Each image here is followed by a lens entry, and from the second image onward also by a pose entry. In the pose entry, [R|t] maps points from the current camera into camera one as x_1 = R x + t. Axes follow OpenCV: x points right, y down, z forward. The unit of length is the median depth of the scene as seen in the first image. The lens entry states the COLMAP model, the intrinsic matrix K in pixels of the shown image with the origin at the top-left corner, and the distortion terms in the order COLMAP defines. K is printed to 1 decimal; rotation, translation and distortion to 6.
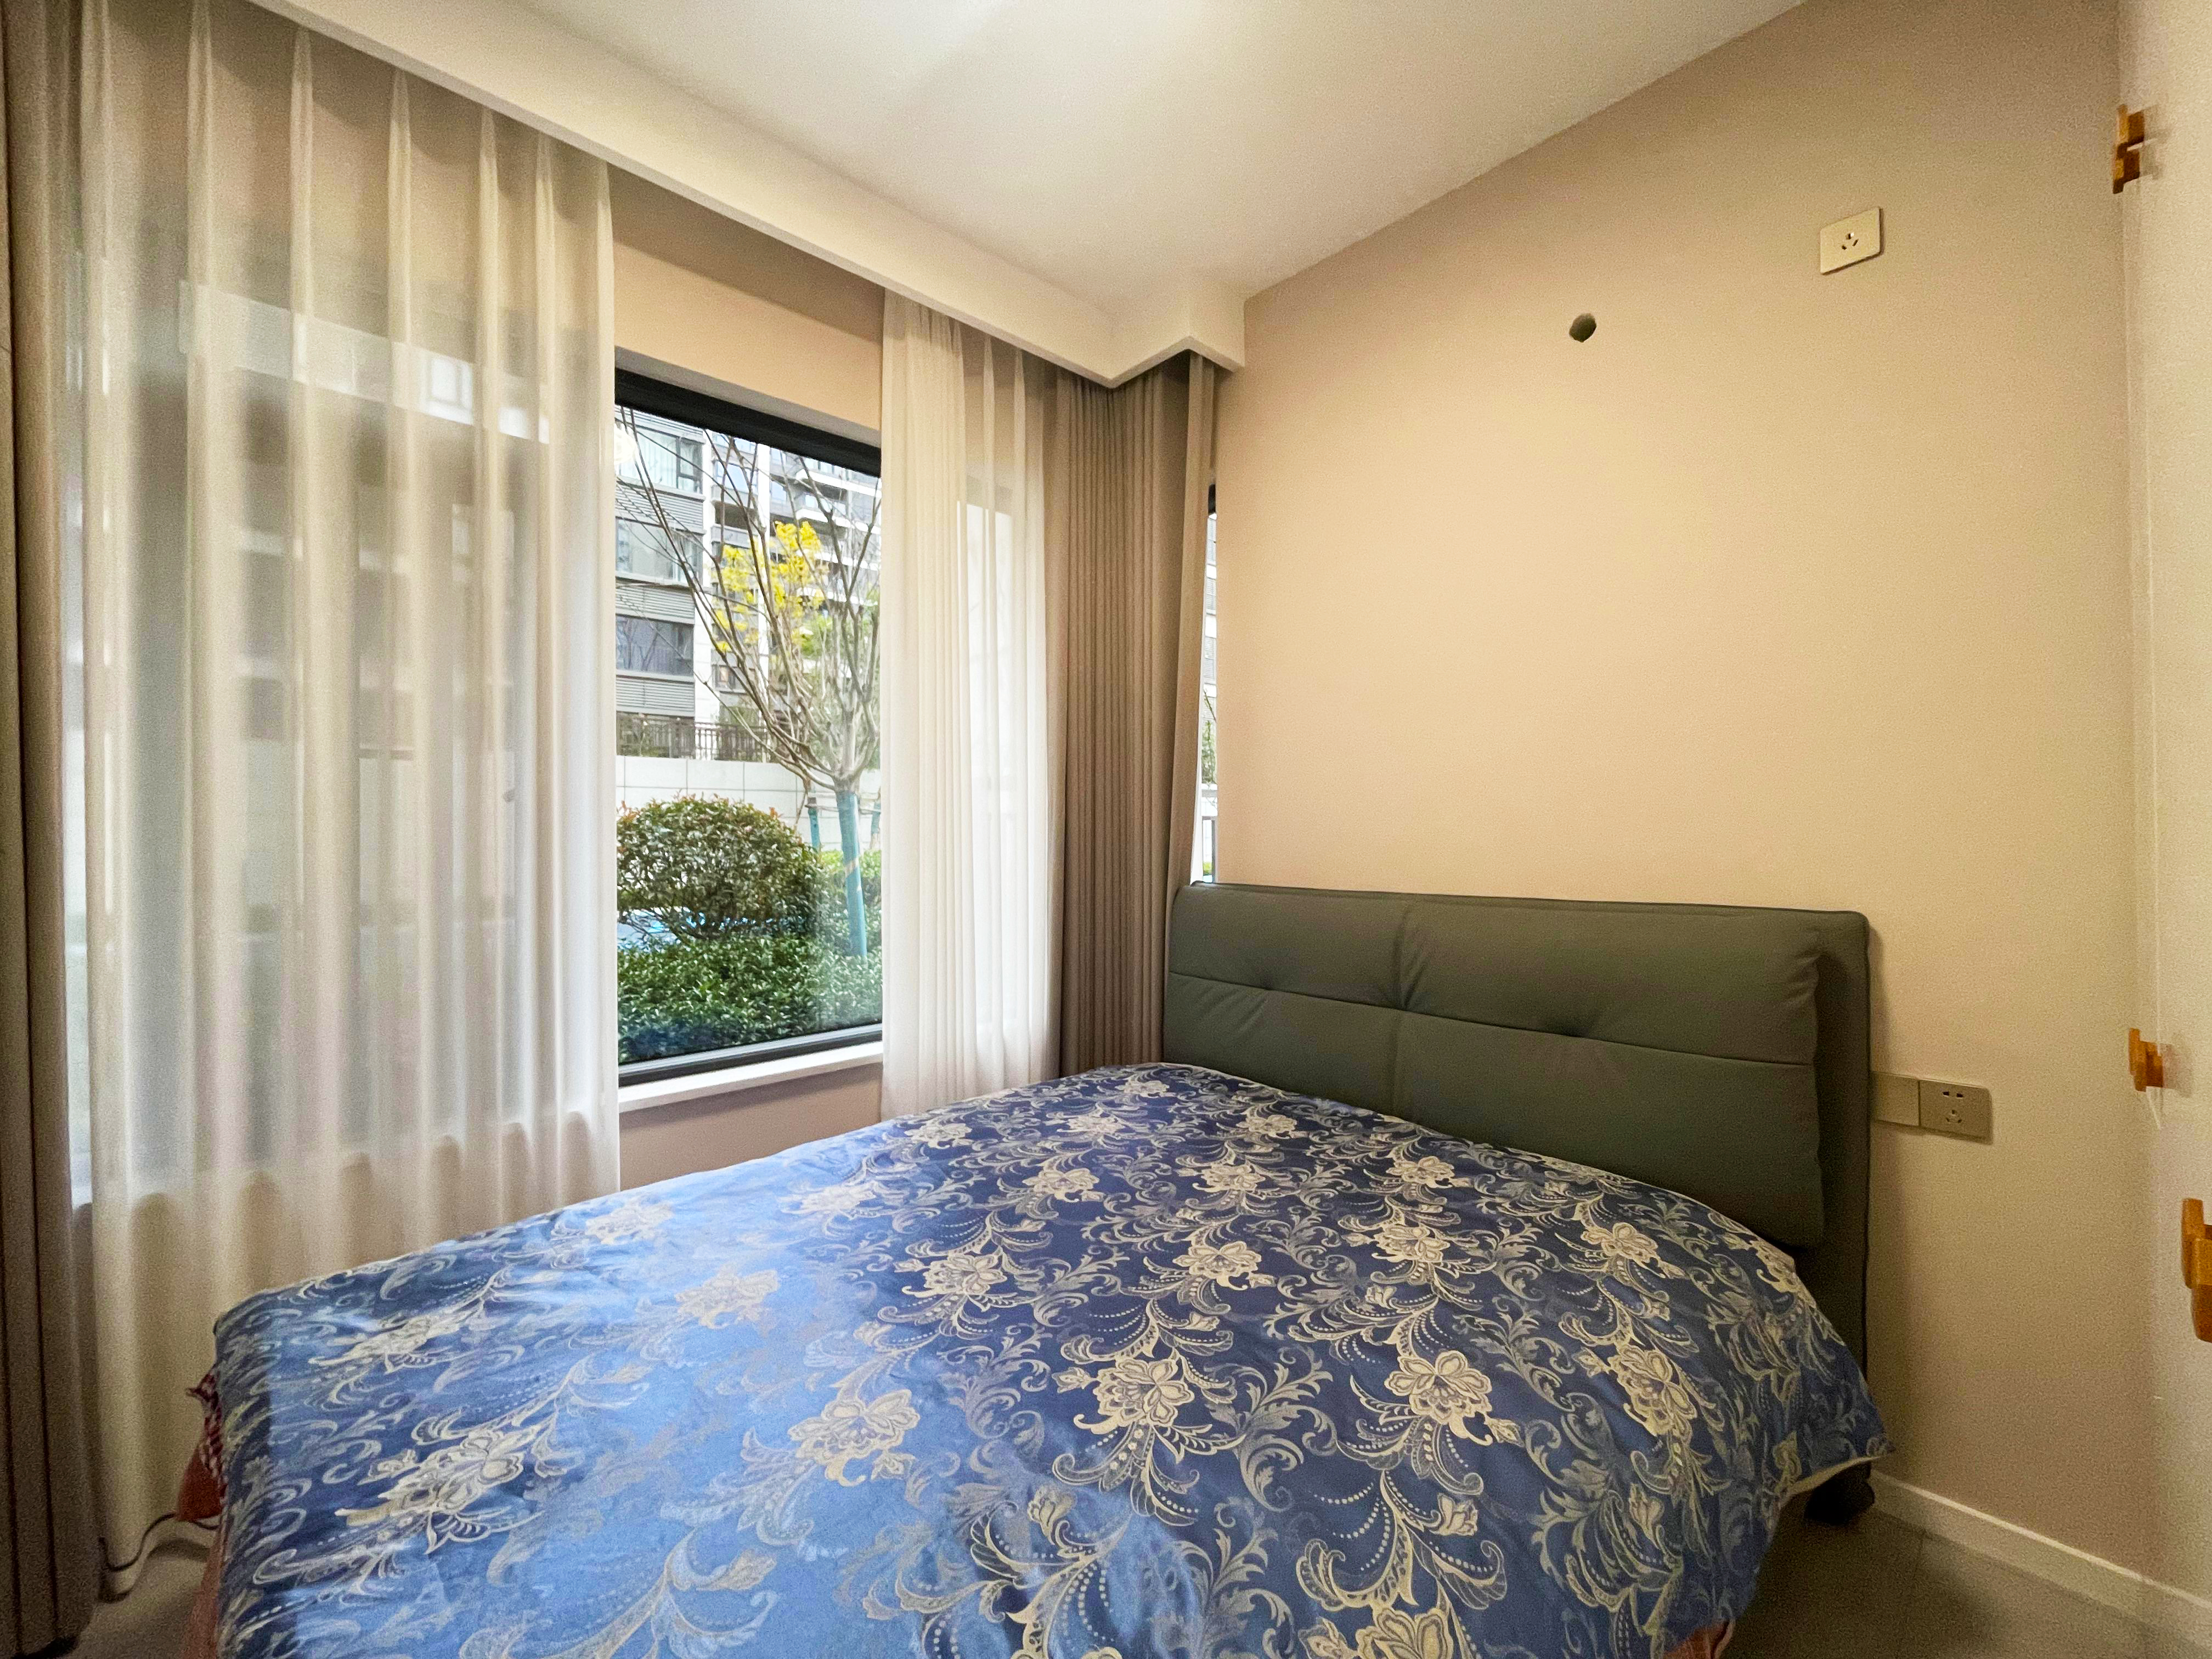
lens RADIAL K [[895.9, 0, 1118.3], [0, 895.9, 830.5], [0, 0, 1]] dist [-0.006032, 0.001270]
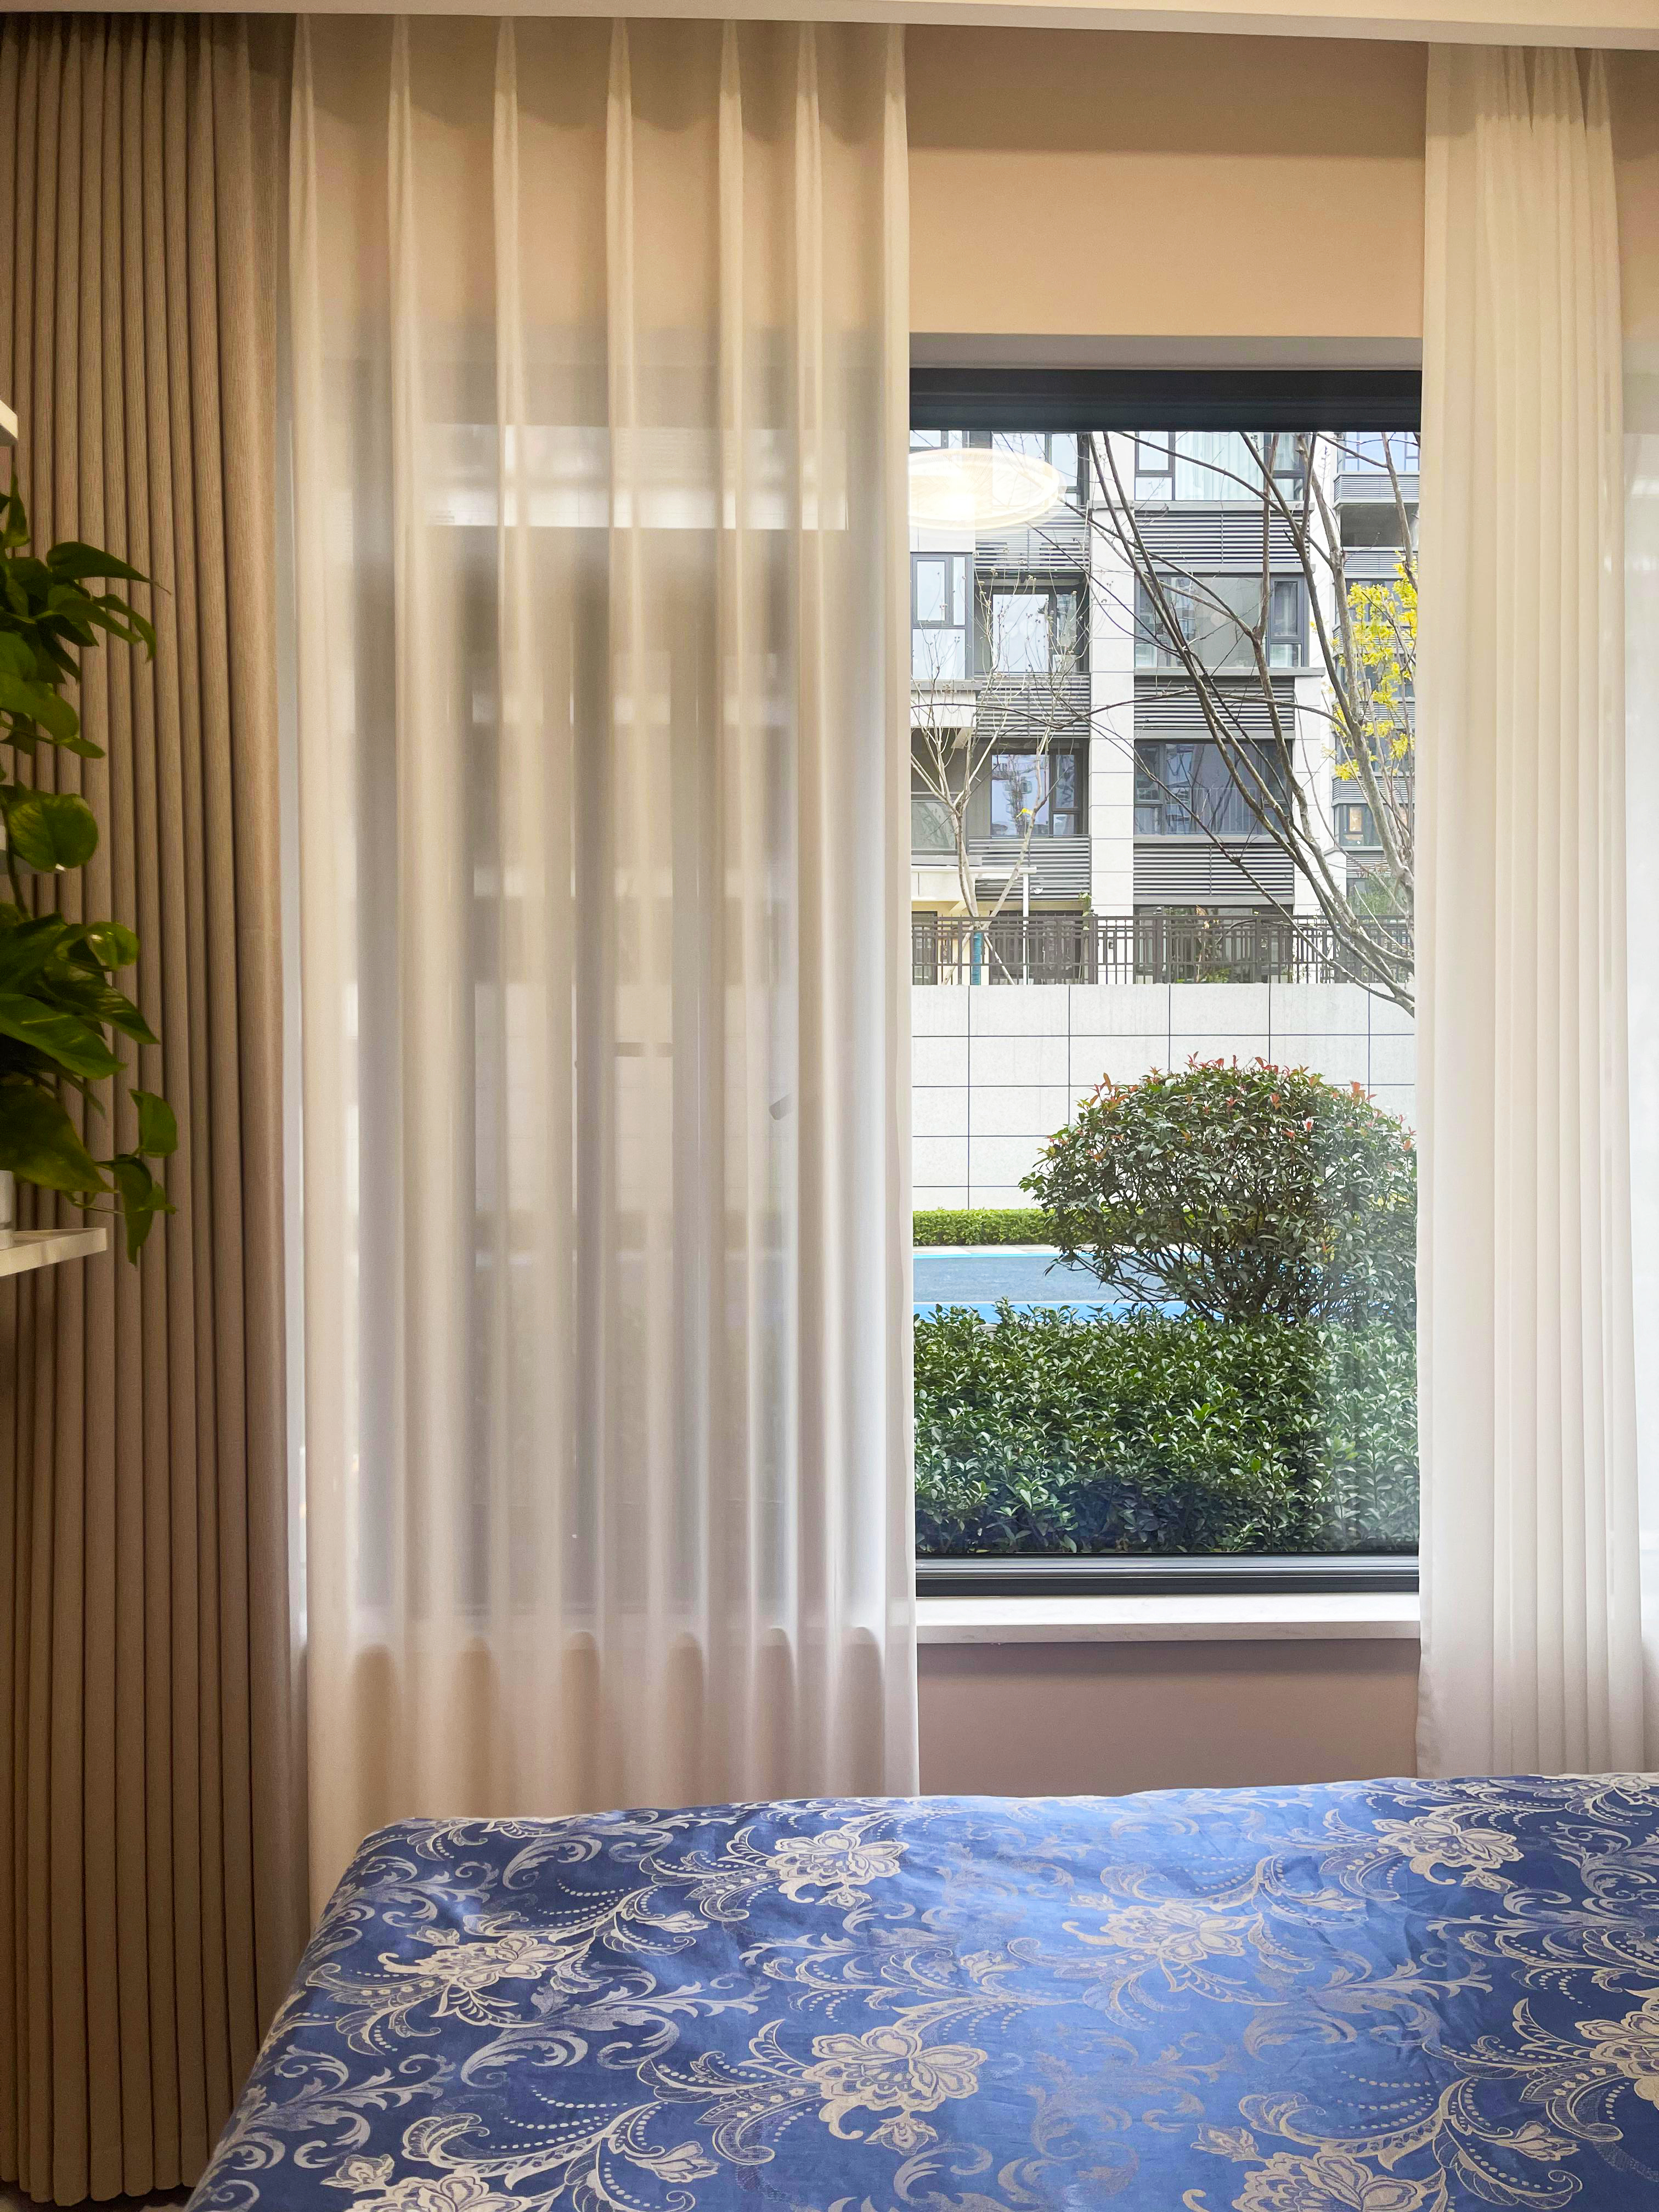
lens RADIAL K [[1695.7, 0, 830.9], [0, 1695.7, 1103.8], [0, 0, 1]] dist [0.085270, -0.124017]
pose [[0.761939, 0.002893, -0.647642, 0.135671], [-0.005080, 0.999986, -0.001509, -0.040519], [0.647628, 0.004440, 0.761943, 0.123670]]
